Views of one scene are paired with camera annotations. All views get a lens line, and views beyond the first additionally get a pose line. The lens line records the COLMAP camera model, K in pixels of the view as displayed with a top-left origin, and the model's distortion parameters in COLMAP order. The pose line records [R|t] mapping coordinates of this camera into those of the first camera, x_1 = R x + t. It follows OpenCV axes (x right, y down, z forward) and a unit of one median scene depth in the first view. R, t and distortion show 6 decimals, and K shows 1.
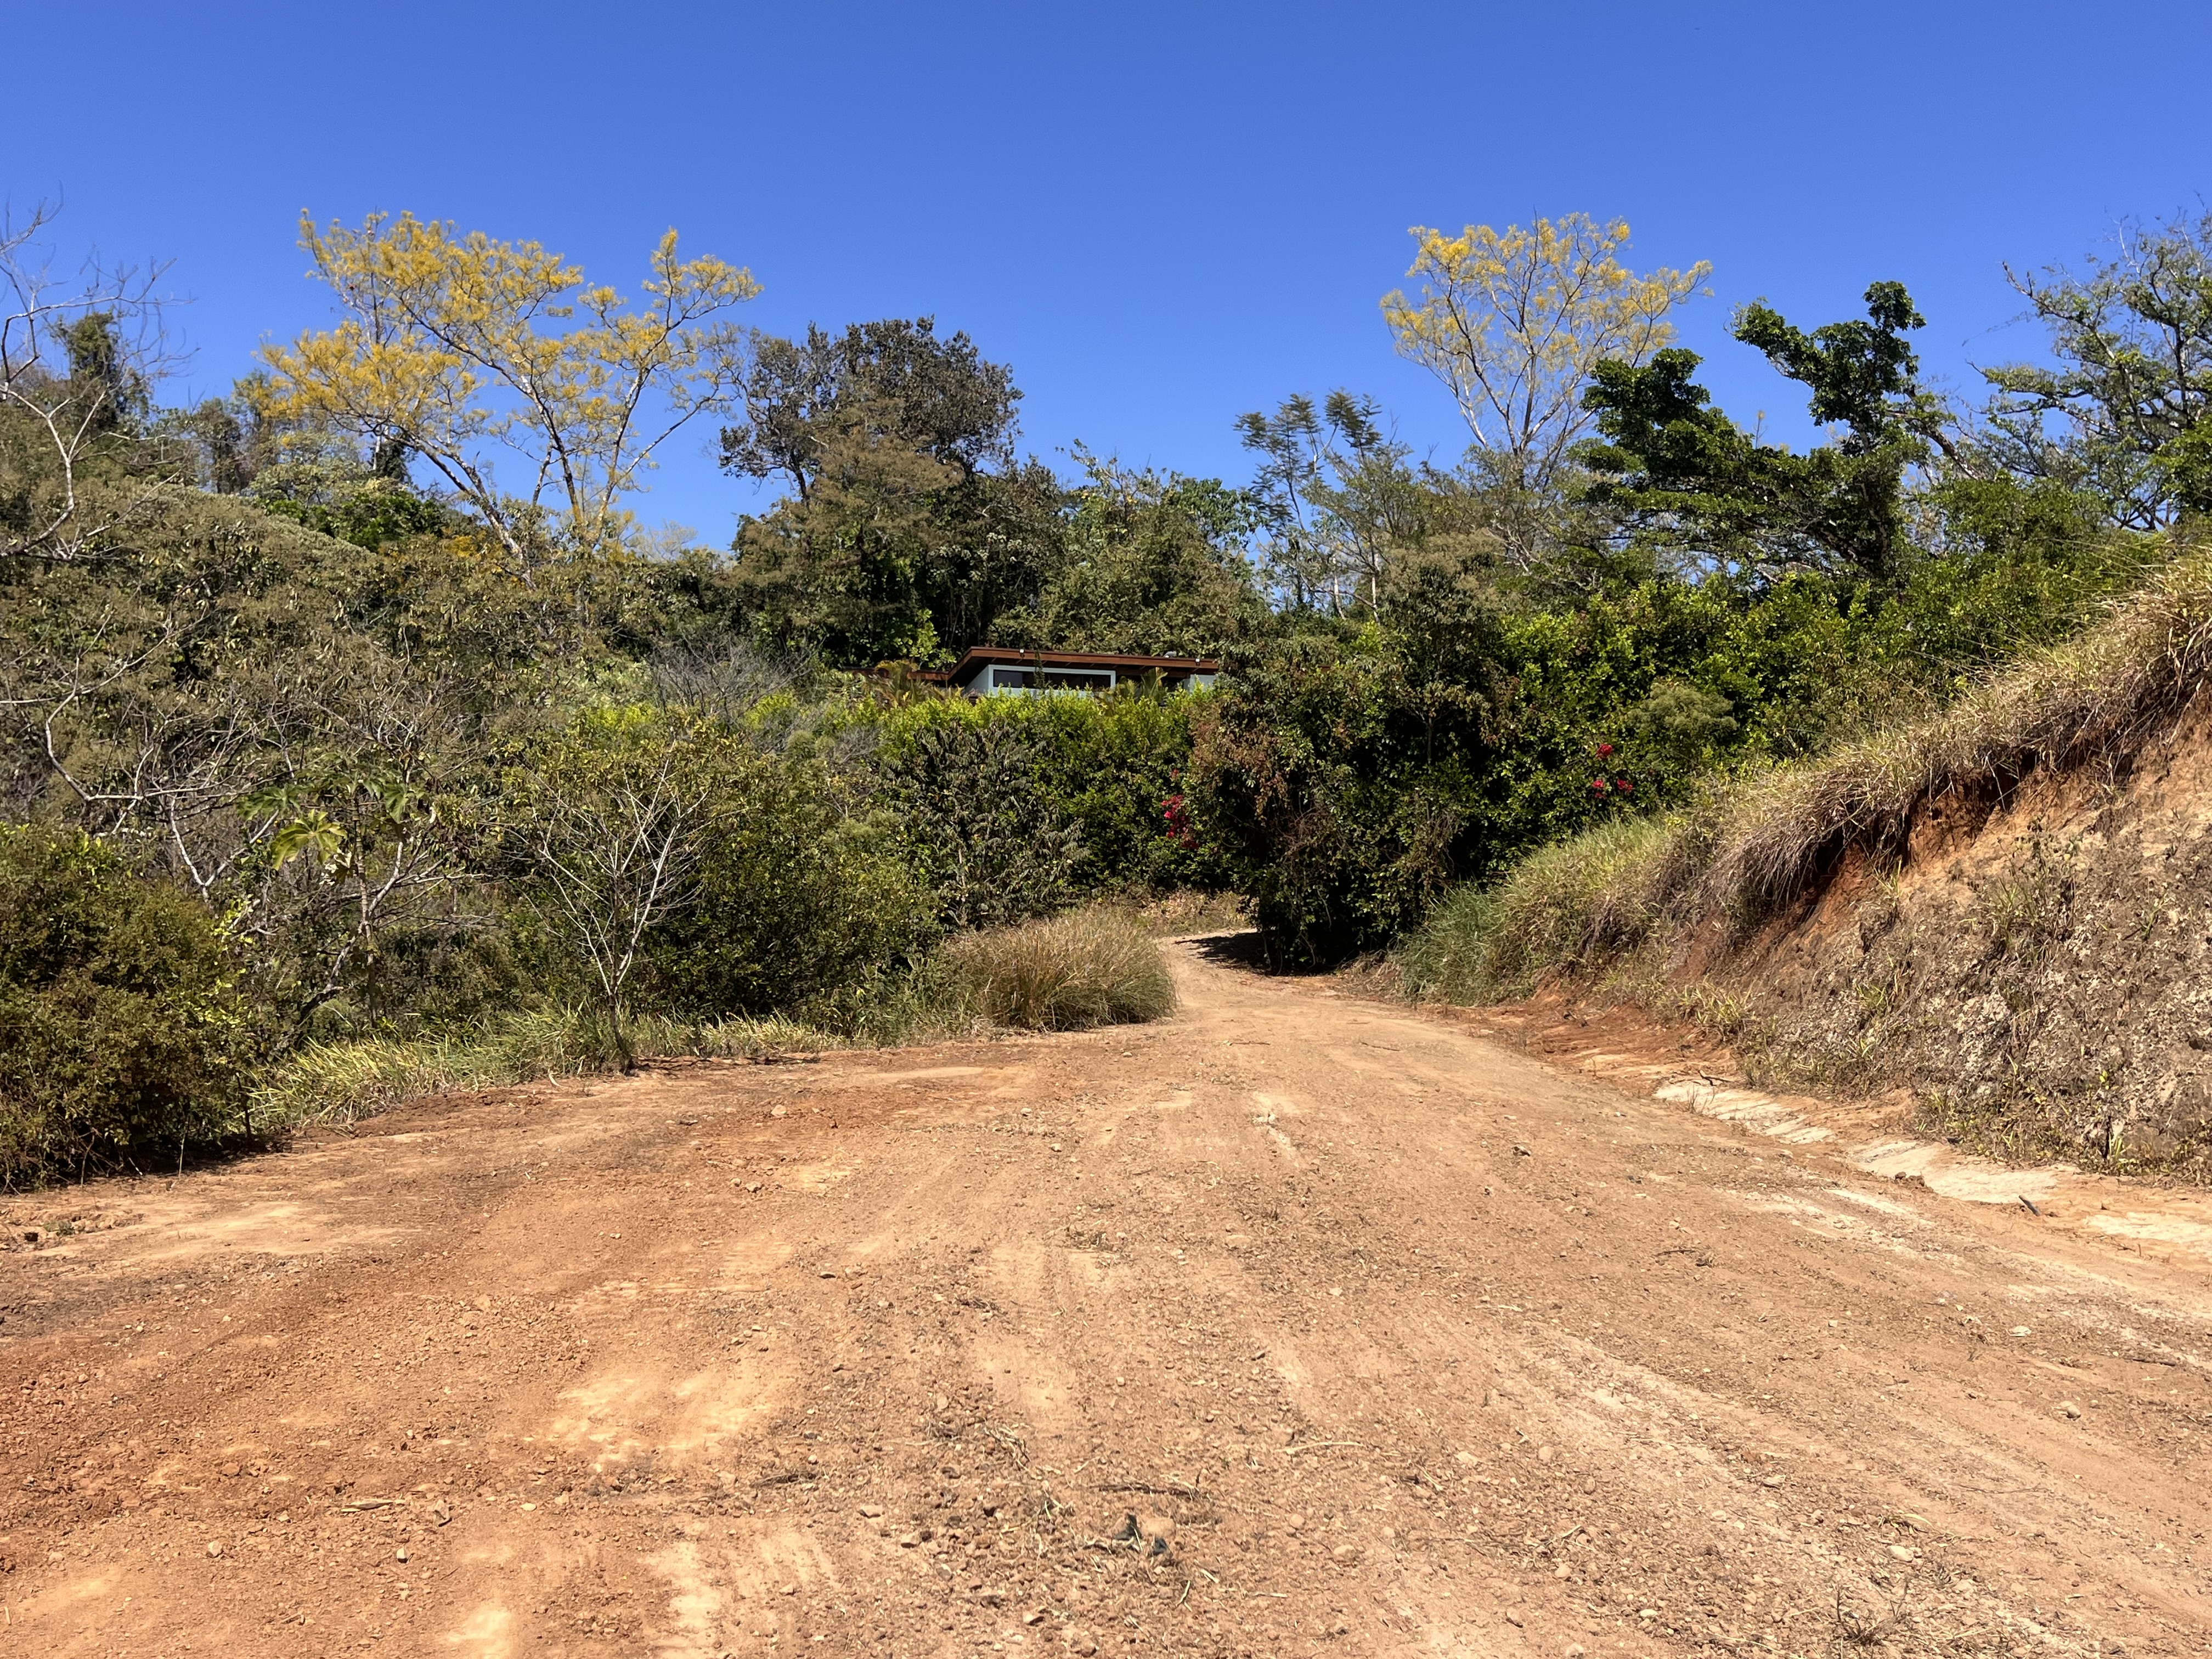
lens RADIAL K [[1982.8, 0, 1101.4], [0, 1982.8, 830.6], [0, 0, 1]] dist [0.051130, -0.065307]
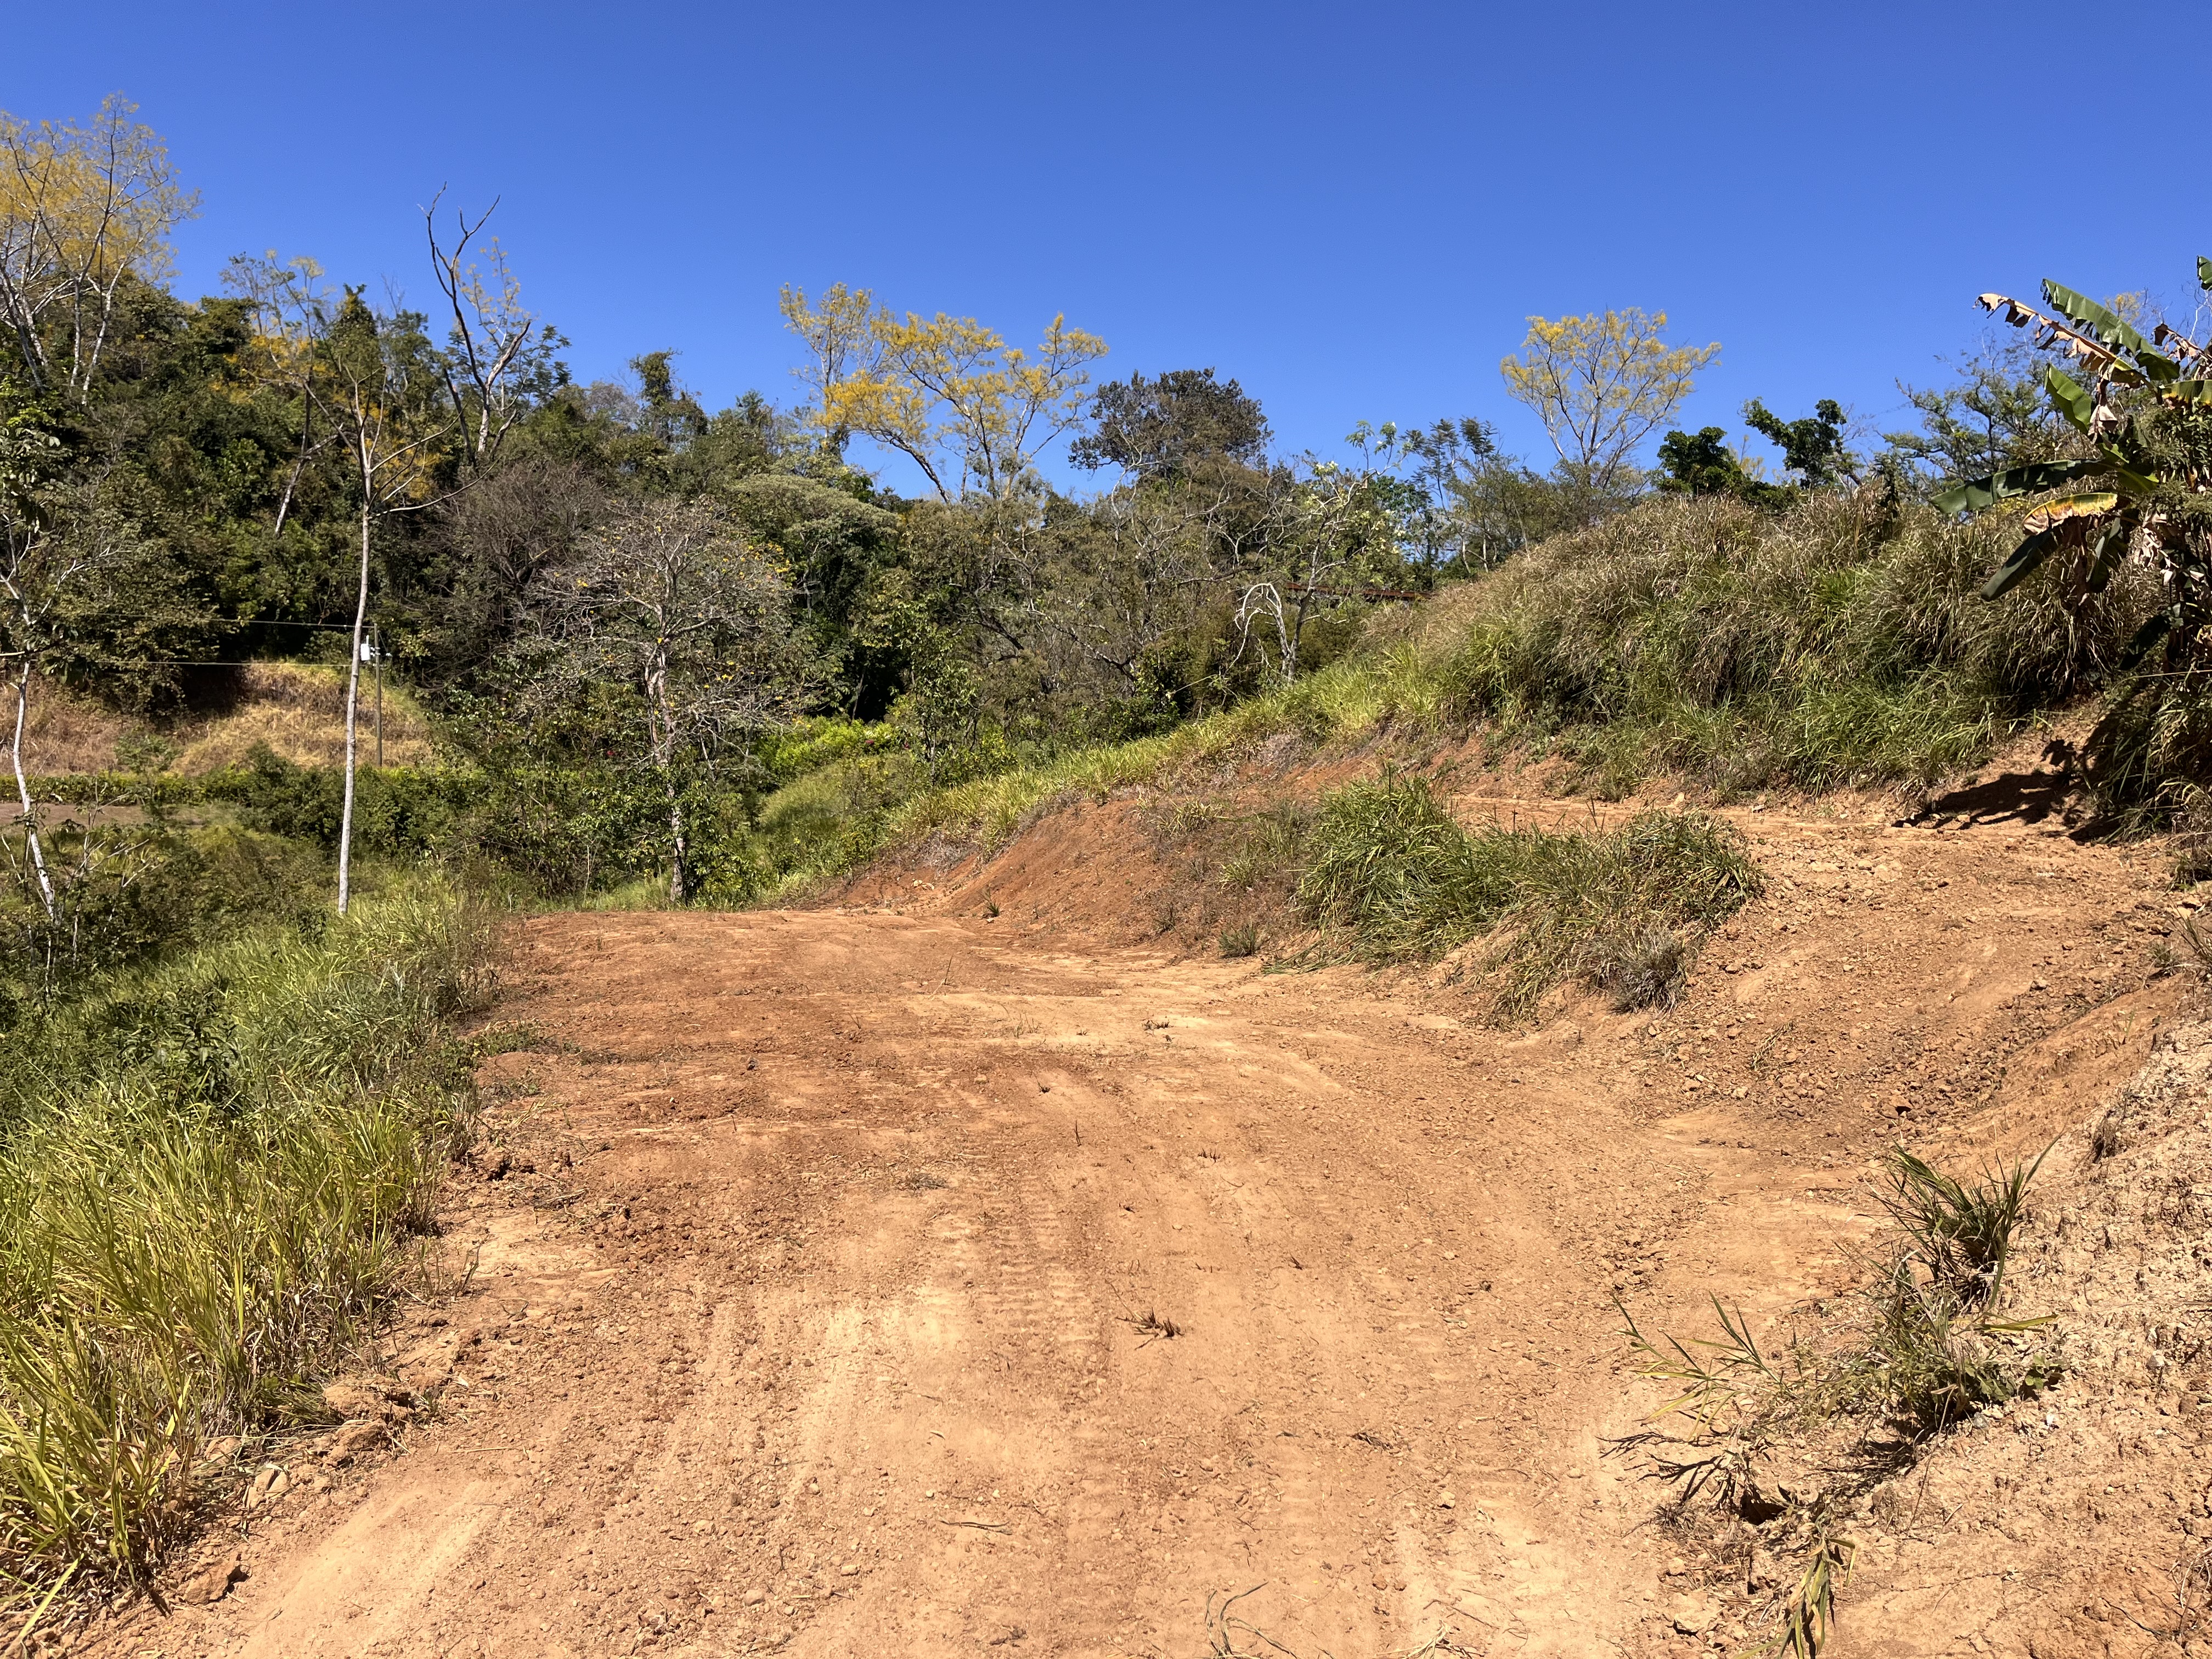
lens RADIAL K [[1696.4, 0, 1098.2], [0, 1696.4, 834.8], [0, 0, 1]] dist [0.031279, -0.015231]
pose [[0.999409, 0.024108, -0.024492, -0.135592], [-0.022728, 0.998221, 0.055120, 0.036122], [0.025777, -0.054531, 0.998179, -0.357419]]
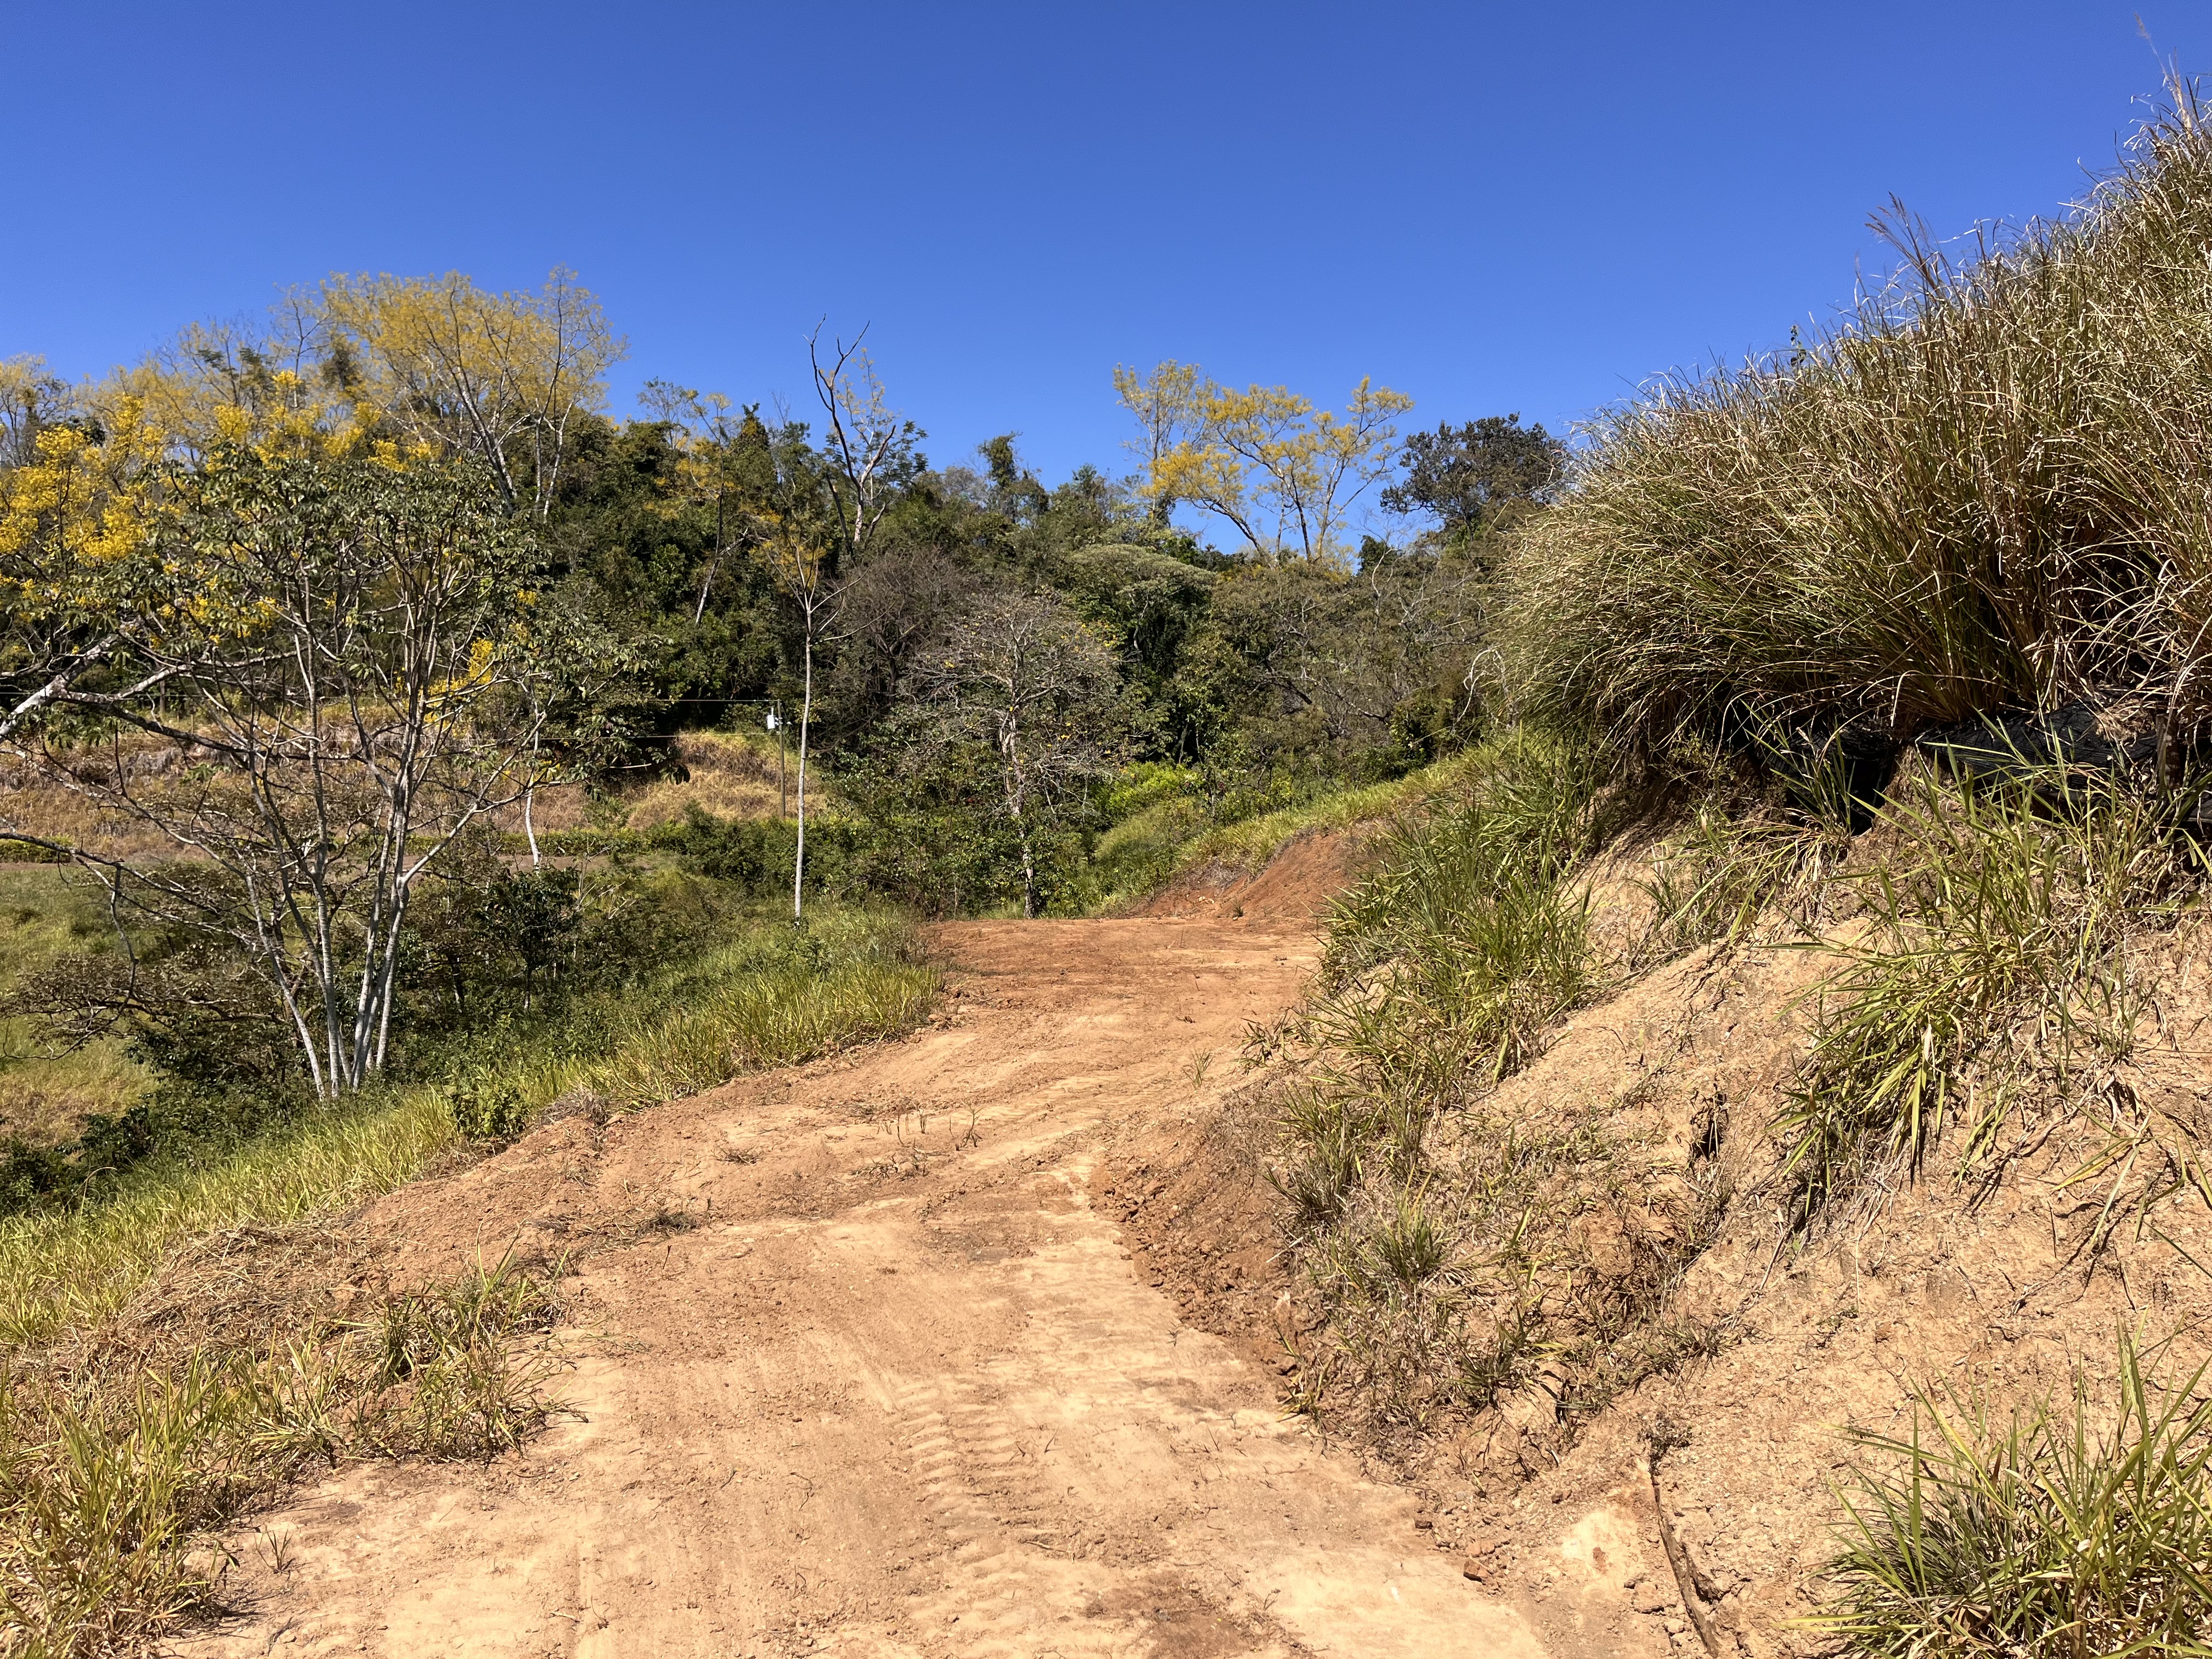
lens RADIAL K [[1696.4, 0, 1092.6], [0, 1696.4, 834.4], [0, 0, 1]] dist [0.031279, -0.015231]
pose [[0.973721, -0.002323, -0.227731, -0.108602], [0.011000, 0.999261, 0.036841, 0.031834], [0.227477, -0.038378, 0.973027, -0.453896]]
